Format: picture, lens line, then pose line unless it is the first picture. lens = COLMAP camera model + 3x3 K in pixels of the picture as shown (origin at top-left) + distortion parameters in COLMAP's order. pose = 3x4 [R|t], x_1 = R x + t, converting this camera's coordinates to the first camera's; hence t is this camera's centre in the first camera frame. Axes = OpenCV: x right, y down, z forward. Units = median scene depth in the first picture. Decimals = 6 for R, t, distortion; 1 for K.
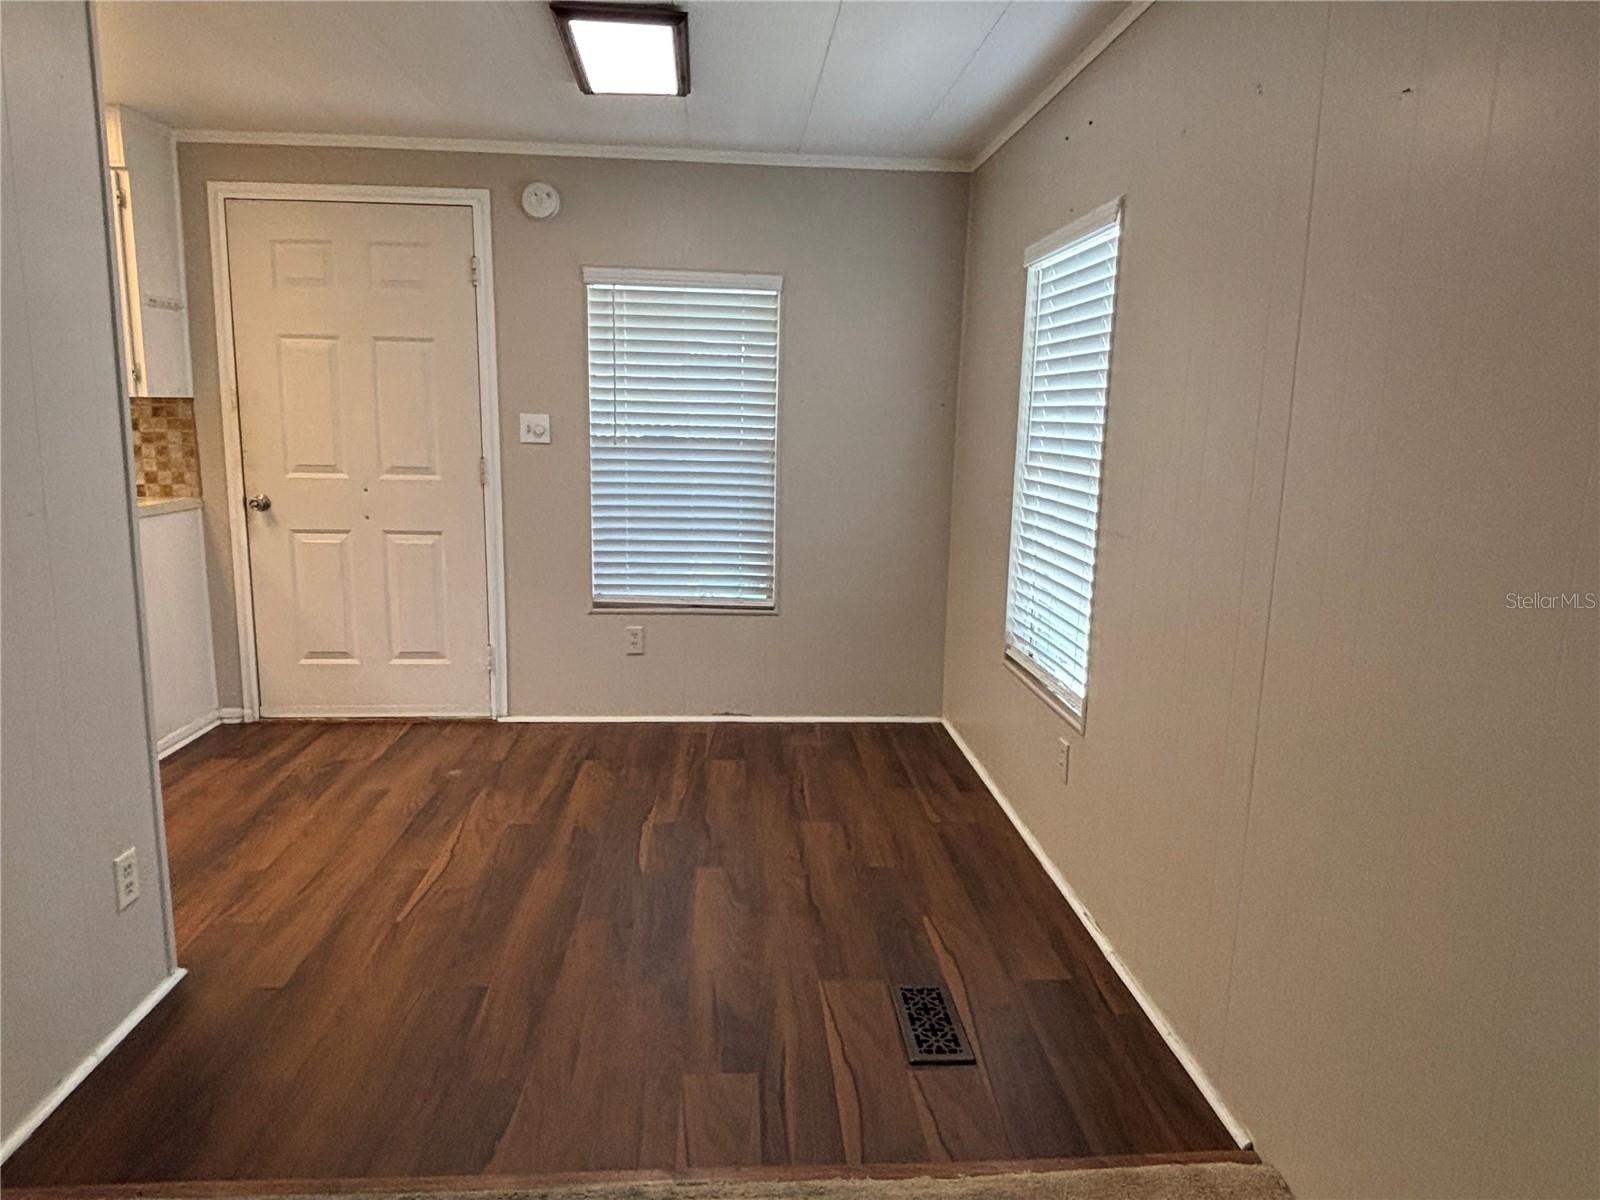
lens RADIAL K [[973.0, 0, 800.0], [0, 973.0, 600.0], [0, 0, 1]] dist [-0.004210, -0.001048]
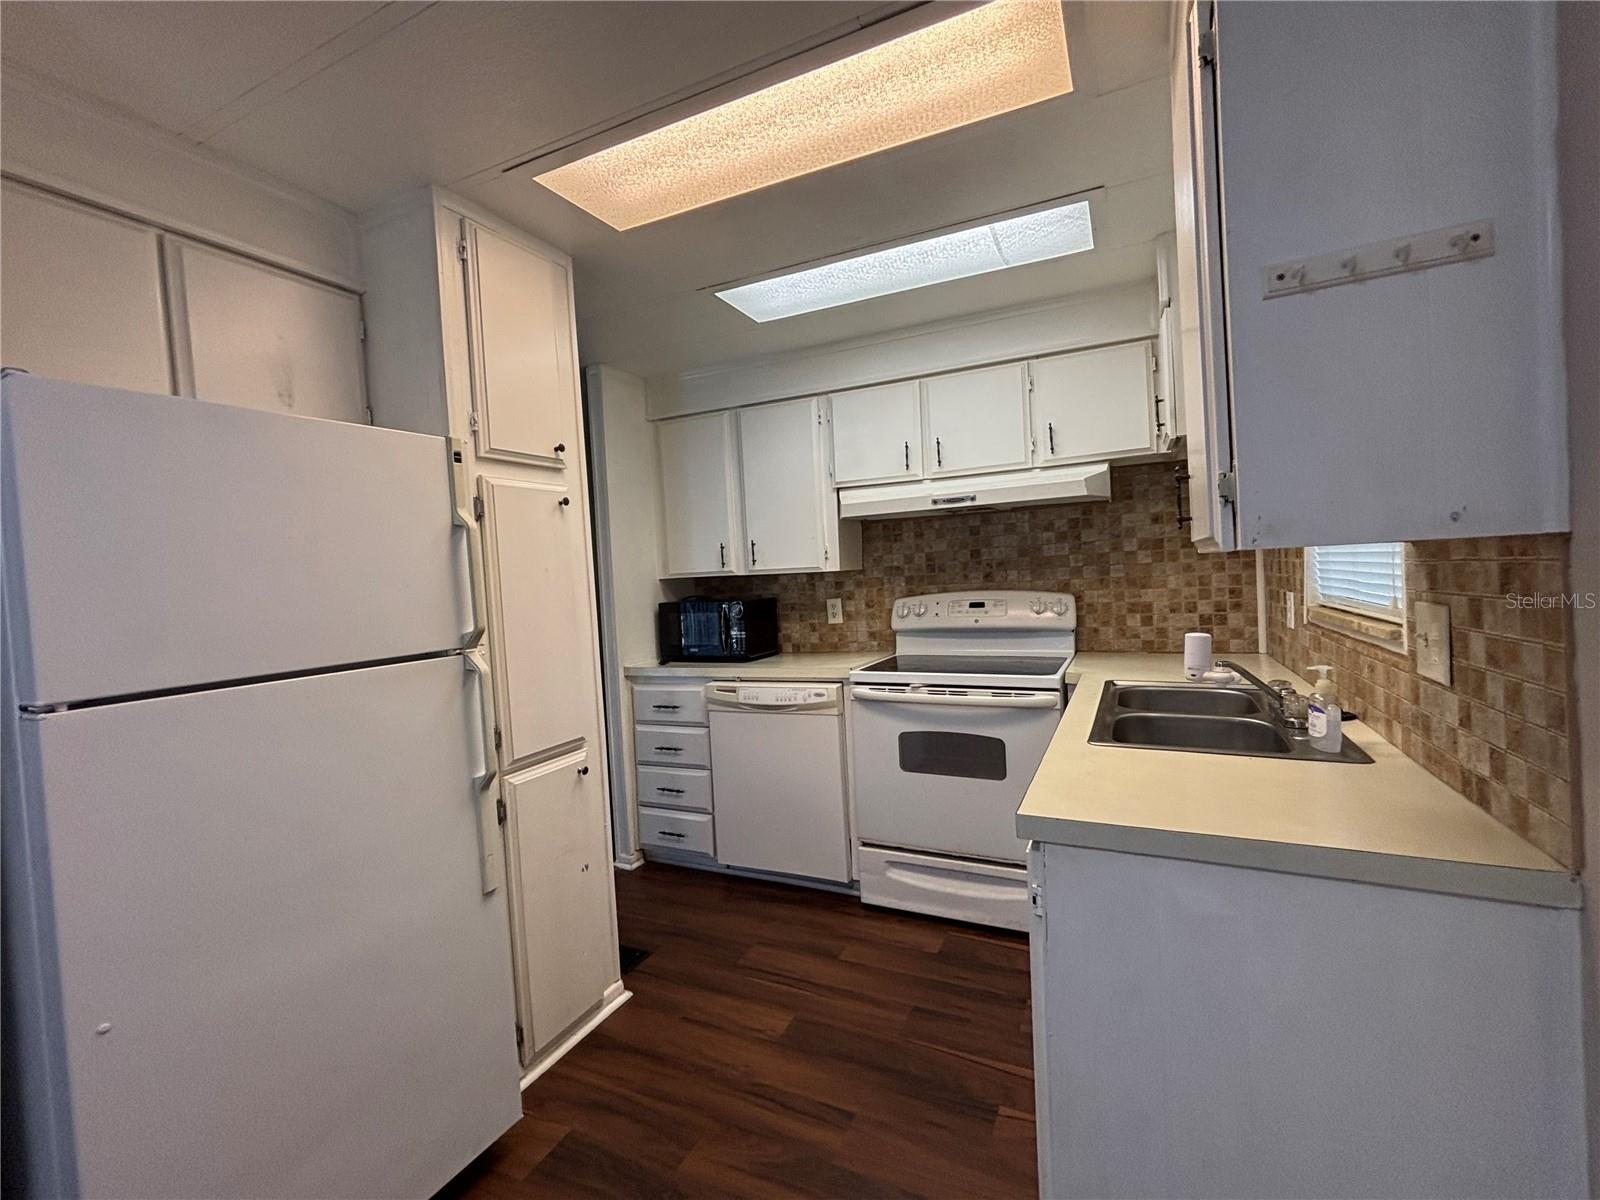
lens RADIAL K [[701.5, 0, 795.8], [0, 701.5, 590.4], [0, 0, 1]] dist [0.014931, -0.000422]
pose [[-0.502840, 0.025227, -0.864012, -0.324602], [-0.127163, 0.986539, 0.102811, -0.182168], [0.854975, 0.161568, -0.492863, 0.901843]]
